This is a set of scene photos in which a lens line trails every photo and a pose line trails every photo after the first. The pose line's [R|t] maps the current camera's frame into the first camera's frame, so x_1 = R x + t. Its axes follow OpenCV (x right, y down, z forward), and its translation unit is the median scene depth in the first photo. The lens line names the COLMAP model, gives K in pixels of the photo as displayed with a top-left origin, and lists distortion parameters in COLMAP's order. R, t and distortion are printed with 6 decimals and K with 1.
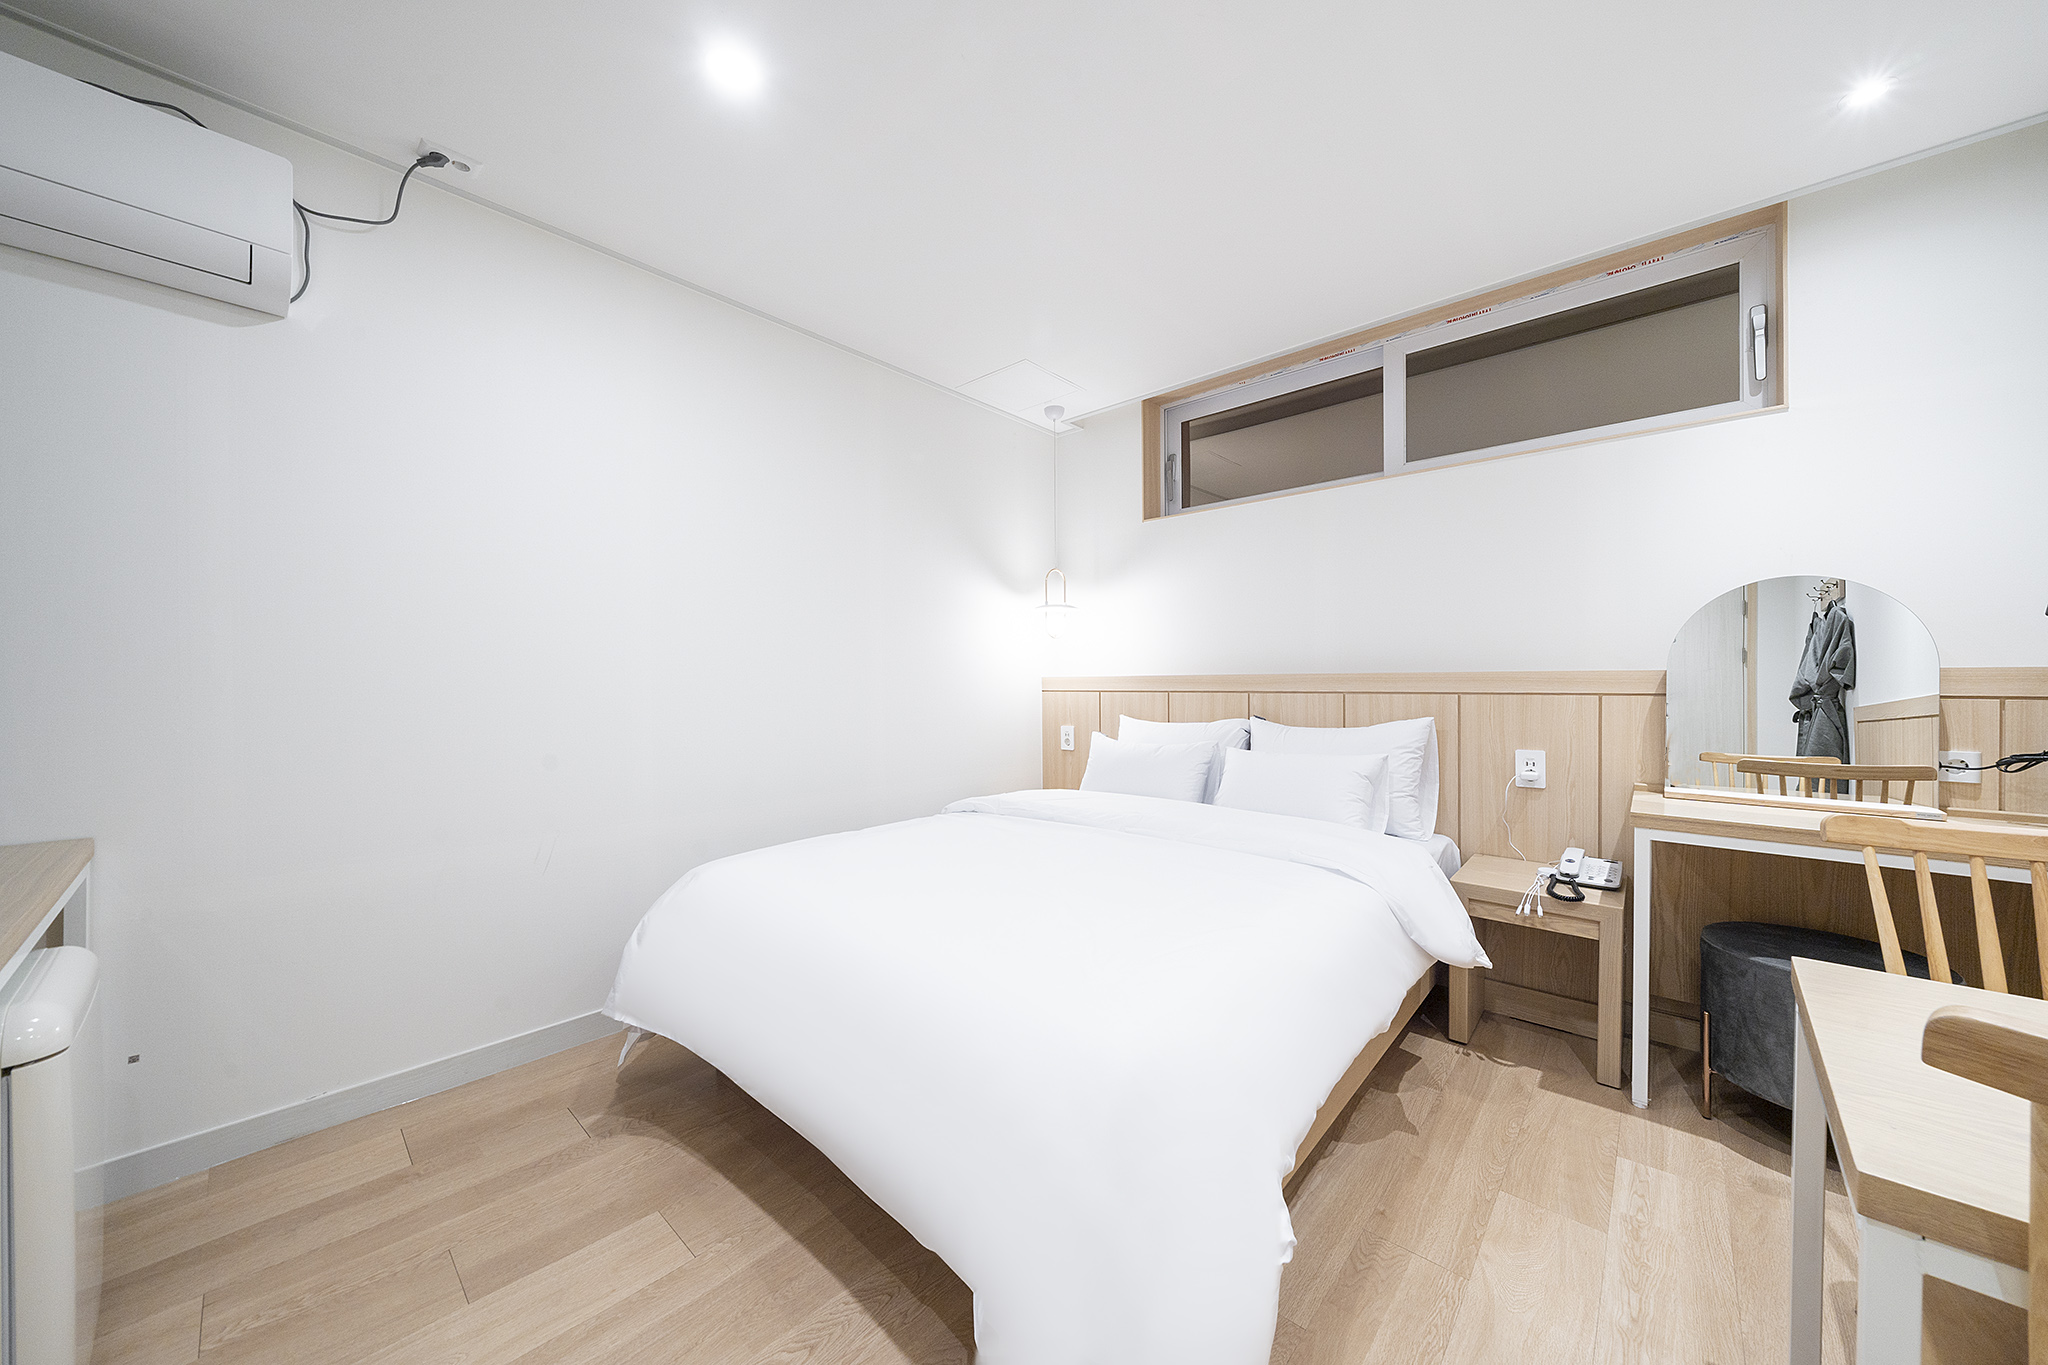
lens RADIAL K [[715.8, 0, 1024.0], [0, 715.8, 682.5], [0, 0, 1]] dist [0.000012, -0.000014]
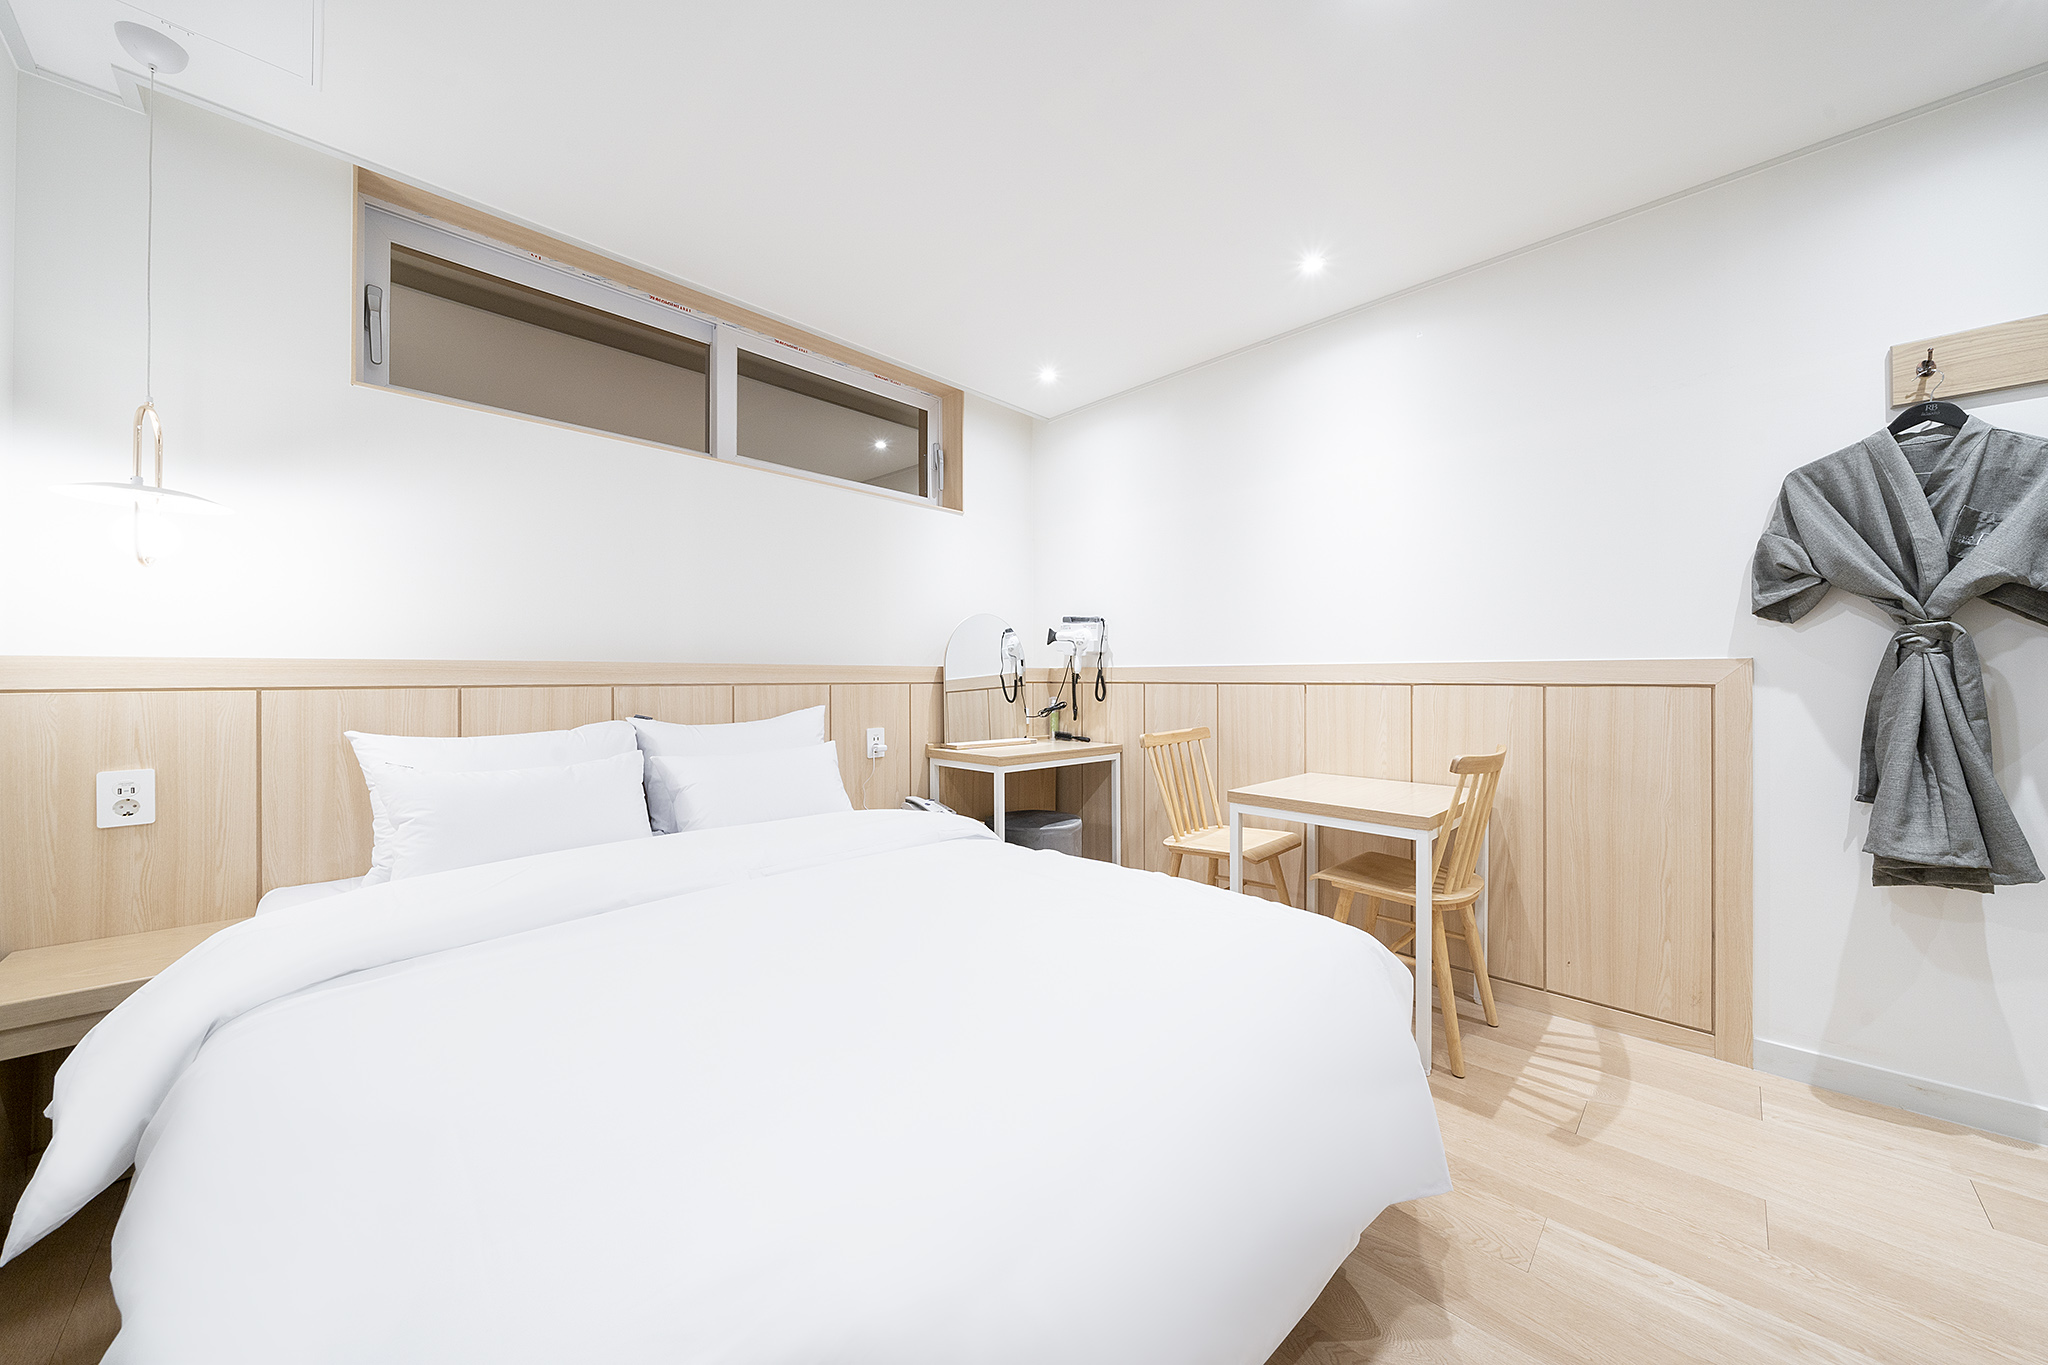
lens RADIAL K [[714.4, 0, 1026.0], [0, 714.4, 671.8], [0, 0, 1]] dist [-0.001183, -0.000152]
pose [[0.046473, 0.012621, 0.998840, -0.509667], [0.003533, 0.999912, -0.012799, 0.012103], [-0.998913, 0.004124, 0.046425, 0.637348]]
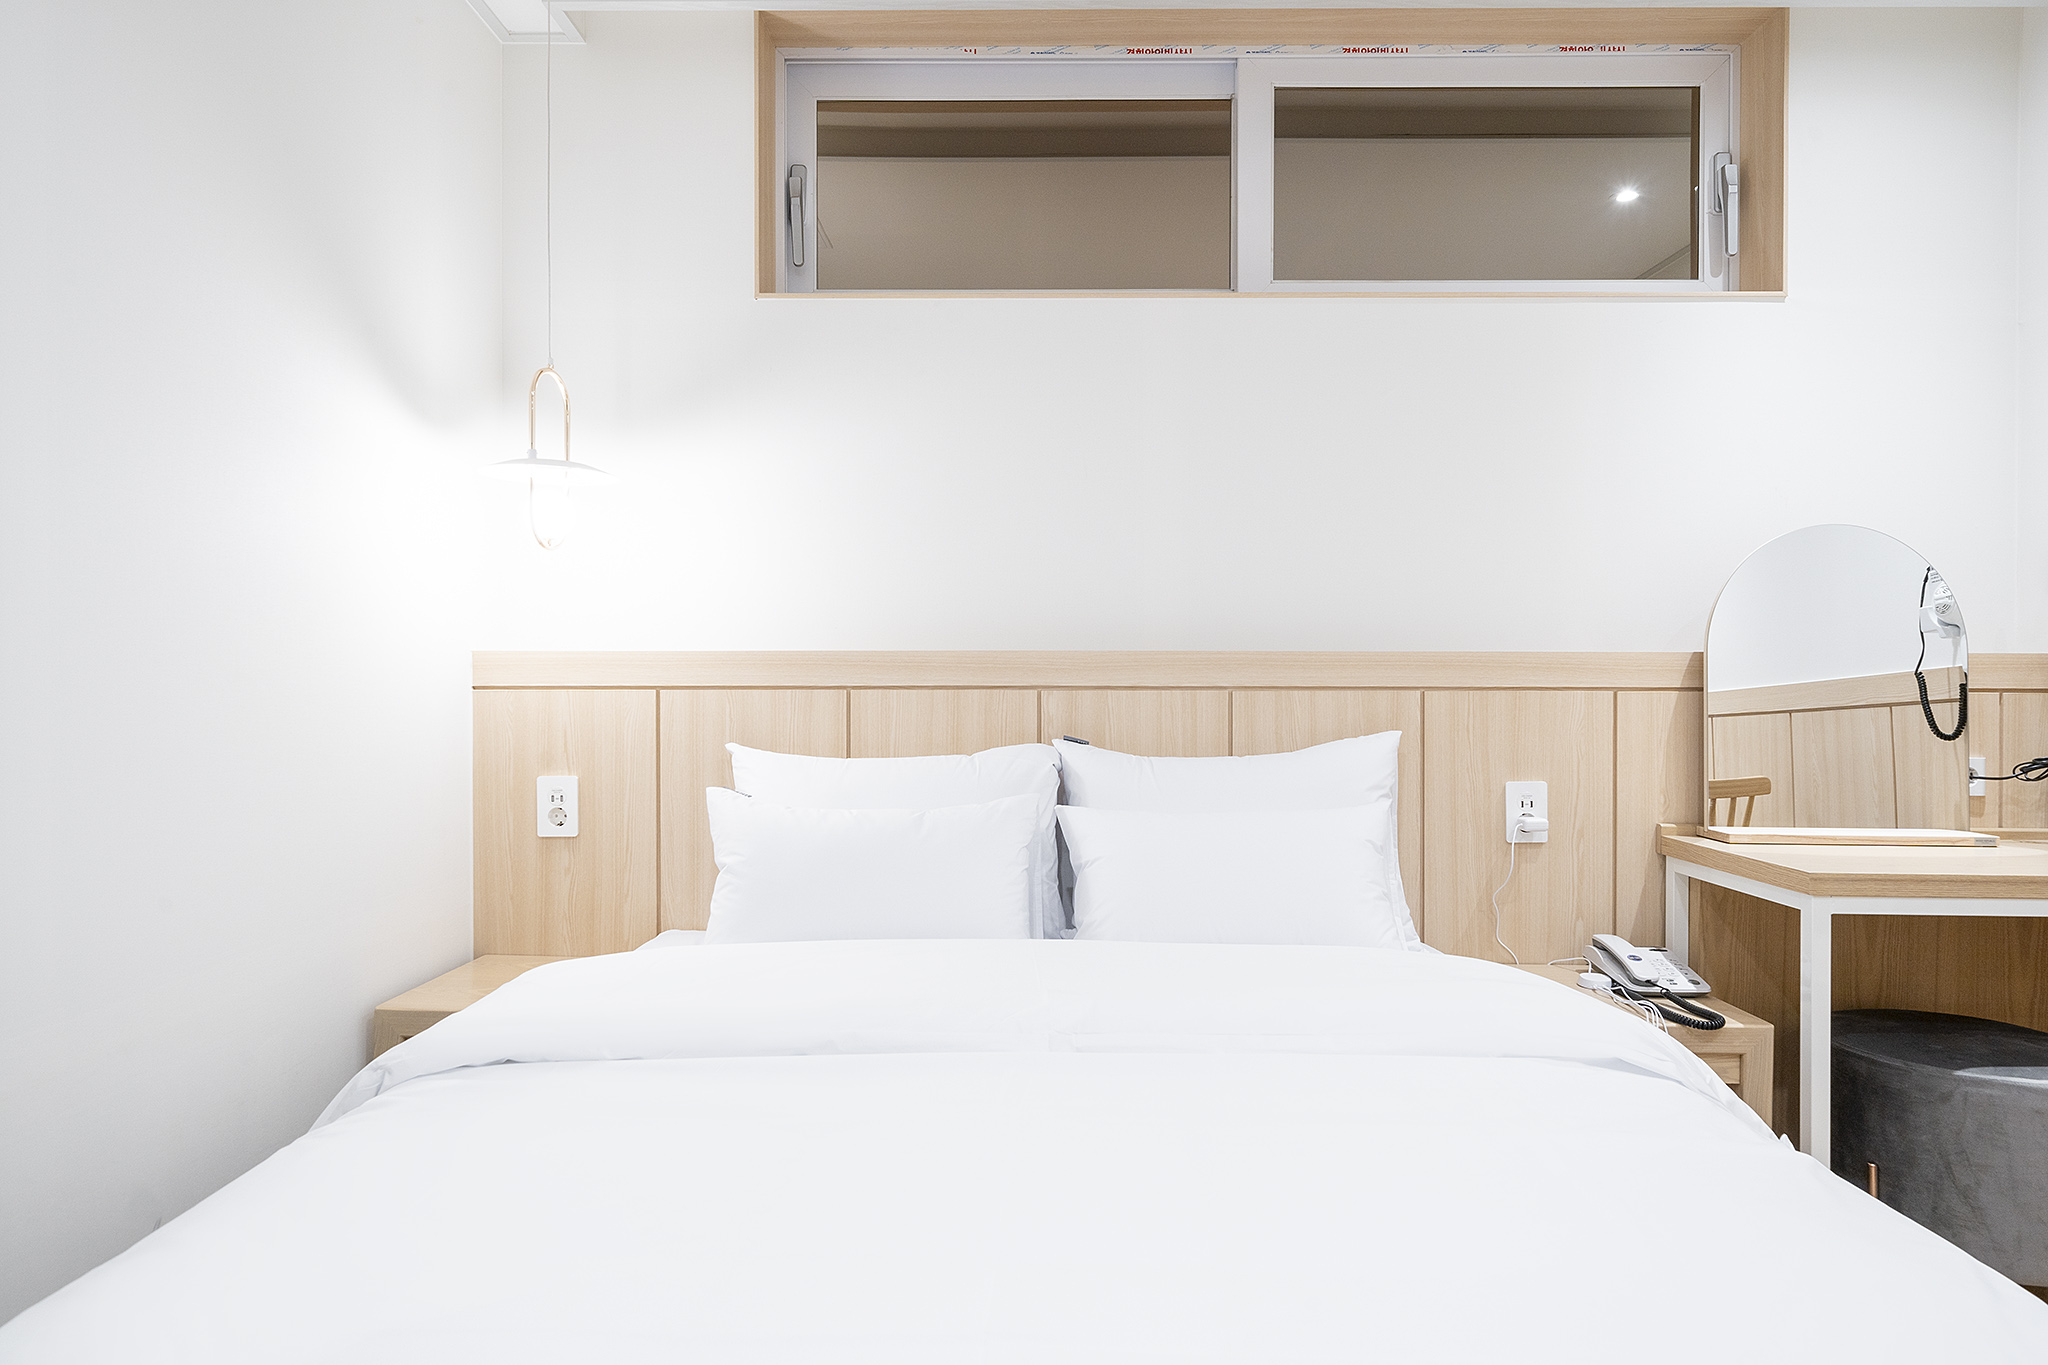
lens RADIAL K [[1196.0, 0, 1024.0], [0, 1196.0, 682.5], [0, 0, 1]] dist [0.005694, 0.000298]
pose [[0.749081, 0.003475, 0.662469, -0.271203], [-0.004238, 0.999991, -0.000454, 0.011998], [-0.662465, -0.002467, 0.749089, 0.490964]]
